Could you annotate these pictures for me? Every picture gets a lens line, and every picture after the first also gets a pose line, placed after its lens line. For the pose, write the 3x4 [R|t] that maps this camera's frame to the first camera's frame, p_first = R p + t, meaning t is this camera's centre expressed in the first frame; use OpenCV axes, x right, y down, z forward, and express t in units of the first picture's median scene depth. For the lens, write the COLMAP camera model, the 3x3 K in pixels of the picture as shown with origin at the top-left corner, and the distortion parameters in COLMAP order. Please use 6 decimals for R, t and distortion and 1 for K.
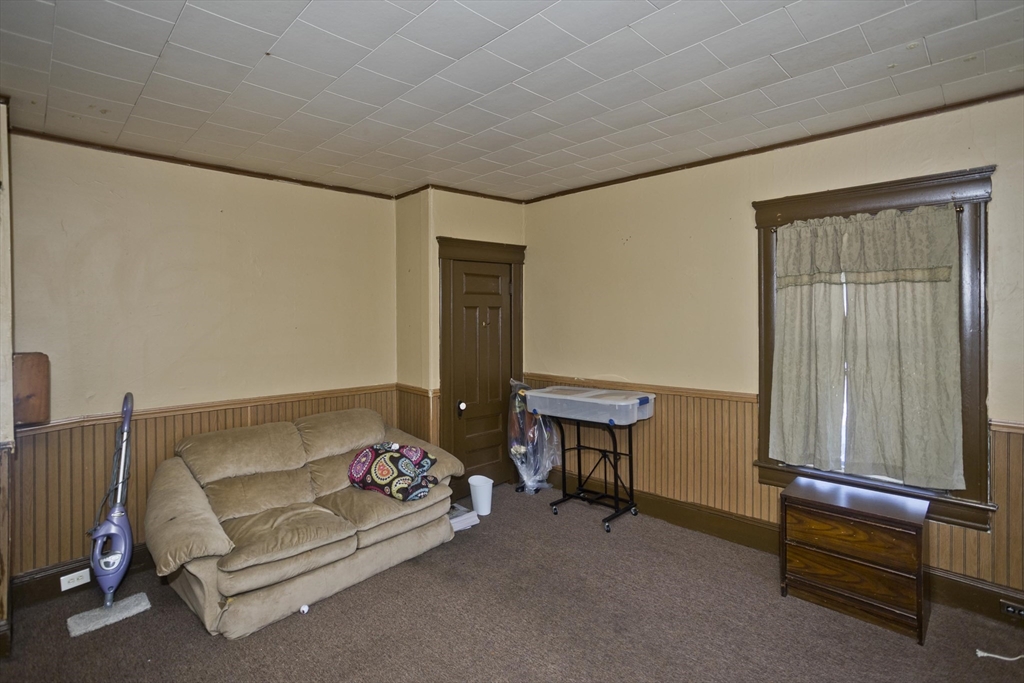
lens RADIAL K [[492.2, 0, 512.0], [0, 492.2, 318.3], [0, 0, 1]] dist [-0.046470, 0.025827]
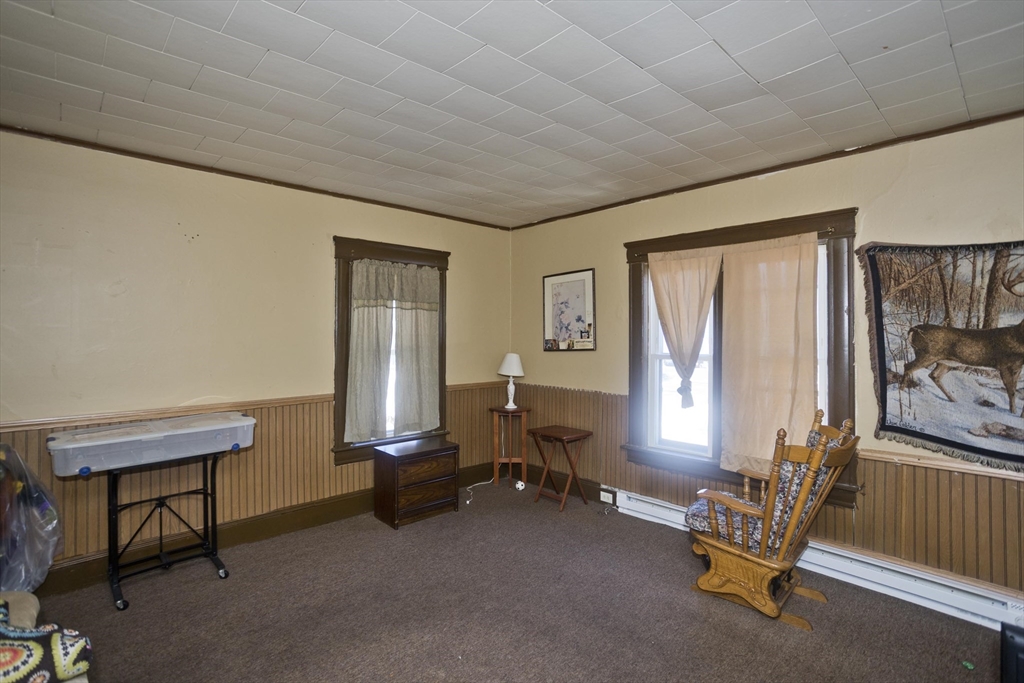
lens RADIAL K [[492.2, 0, 512.0], [0, 492.2, 318.3], [0, 0, 1]] dist [-0.046470, 0.025827]
pose [[0.043585, 0.036010, 0.998401, -0.704895], [-0.001684, 0.999351, -0.035970, 0.011815], [-0.999048, -0.000114, 0.043617, 0.499889]]
